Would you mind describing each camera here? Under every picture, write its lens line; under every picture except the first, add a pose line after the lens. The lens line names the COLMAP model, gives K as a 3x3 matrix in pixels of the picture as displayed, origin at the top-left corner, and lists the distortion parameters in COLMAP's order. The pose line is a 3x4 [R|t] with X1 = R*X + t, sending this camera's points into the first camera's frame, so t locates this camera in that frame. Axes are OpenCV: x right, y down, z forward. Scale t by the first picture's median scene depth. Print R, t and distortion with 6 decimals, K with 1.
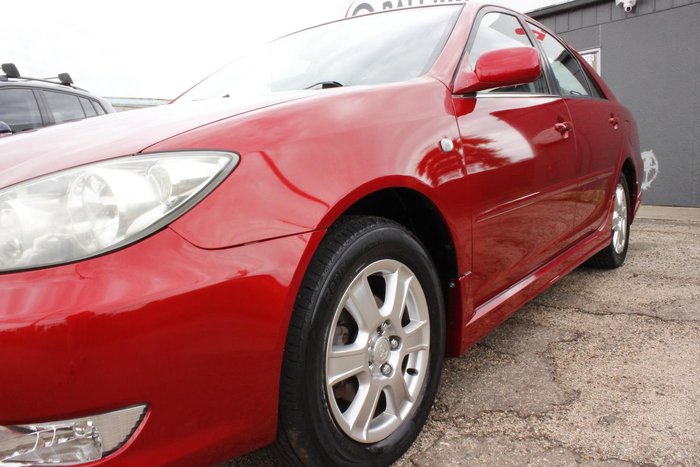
lens RADIAL K [[578.0, 0, 347.5], [0, 578.0, 236.3], [0, 0, 1]] dist [-0.159690, 0.138717]
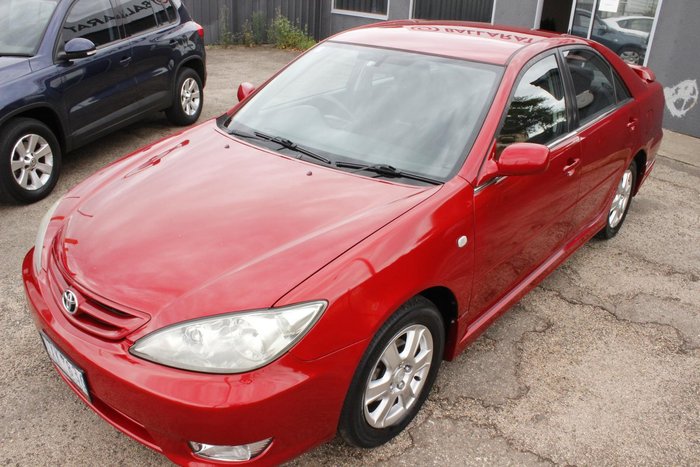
lens RADIAL K [[578.0, 0, 347.5], [0, 578.0, 236.3], [0, 0, 1]] dist [-0.159690, 0.138717]
pose [[0.993368, 0.108127, -0.039084, -0.058033], [-0.091649, 0.949941, 0.298685, -0.577236], [0.069424, -0.293122, 0.953551, -0.393304]]
